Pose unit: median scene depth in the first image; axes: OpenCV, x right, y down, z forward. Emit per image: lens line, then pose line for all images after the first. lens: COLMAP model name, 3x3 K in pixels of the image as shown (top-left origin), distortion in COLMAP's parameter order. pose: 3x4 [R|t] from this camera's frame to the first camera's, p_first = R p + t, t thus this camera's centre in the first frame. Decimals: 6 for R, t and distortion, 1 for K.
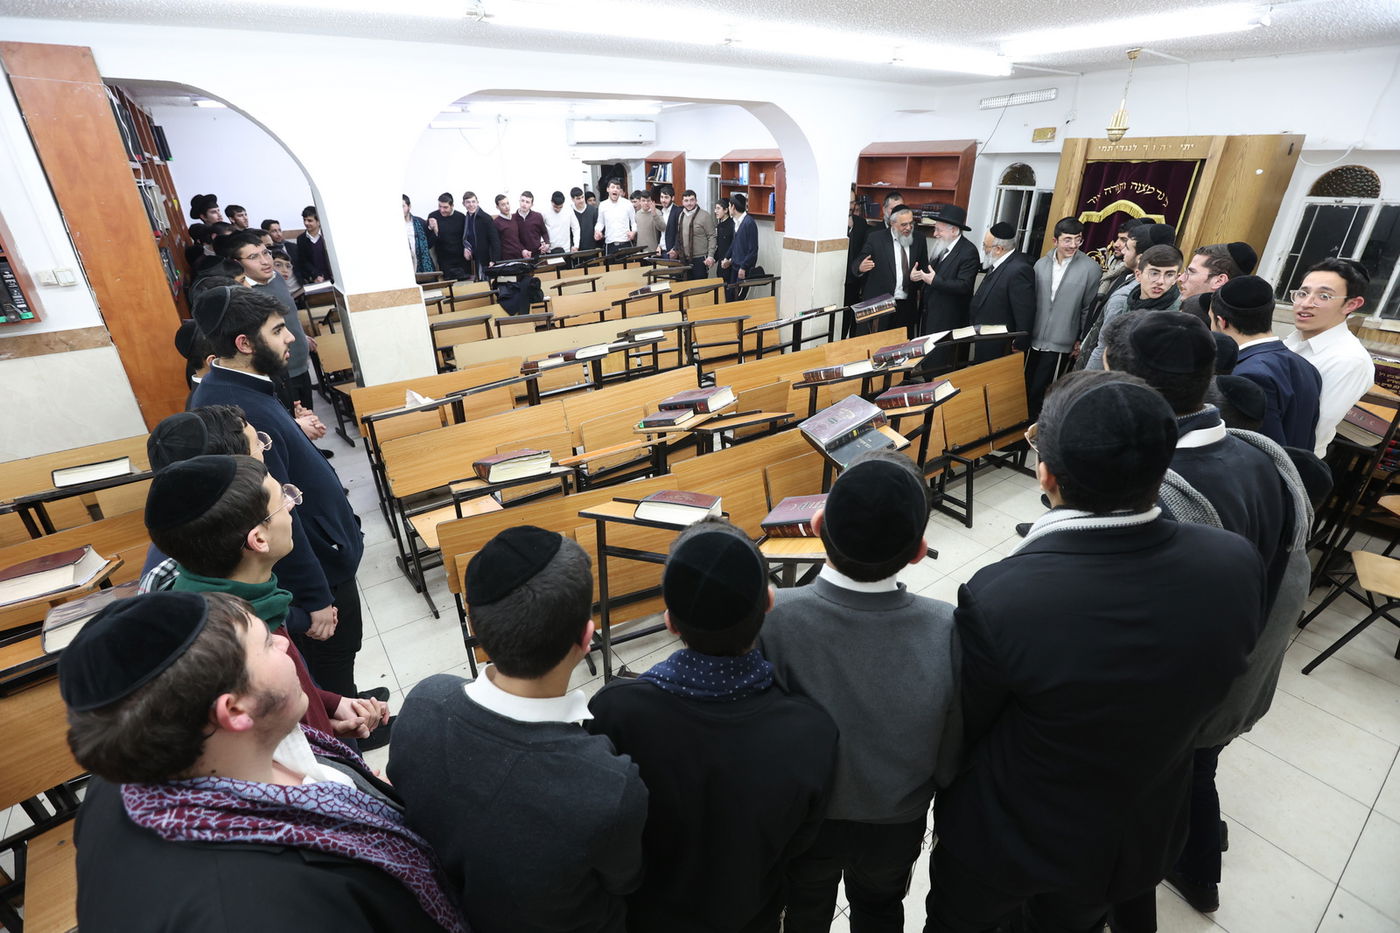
lens RADIAL K [[638.9, 0, 700.0], [0, 638.9, 466.5], [0, 0, 1]] dist [-0.000777, 0.000594]
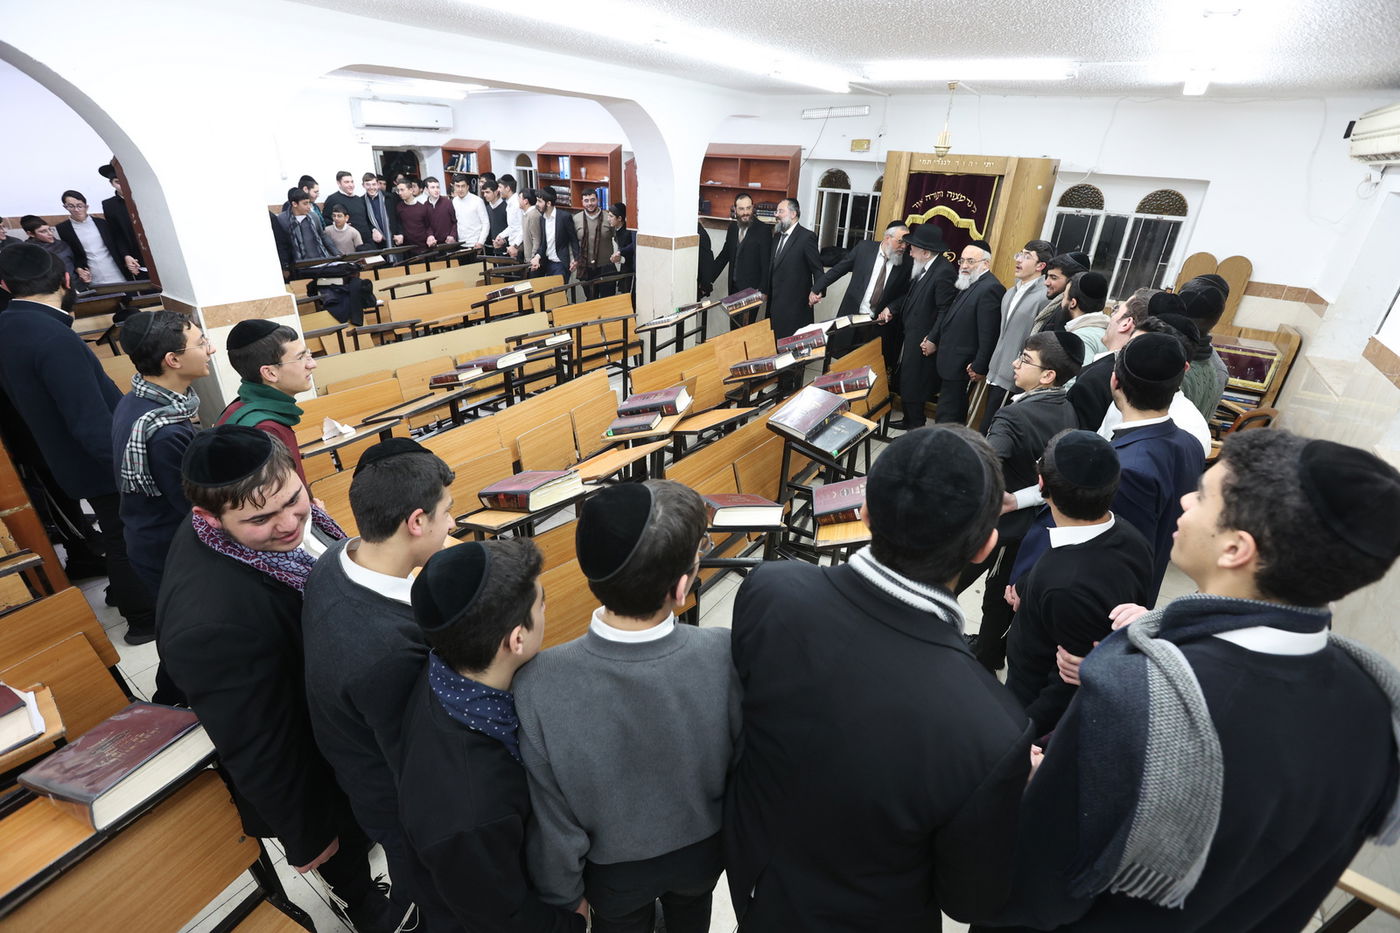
lens RADIAL K [[636.9, 0, 700.9], [0, 636.9, 473.8], [0, 0, 1]] dist [-0.017340, 0.000116]
pose [[0.937386, -0.118701, 0.327442, -0.157557], [0.111364, 0.992928, 0.041137, -0.015406], [-0.330010, -0.002096, 0.943975, 0.025549]]
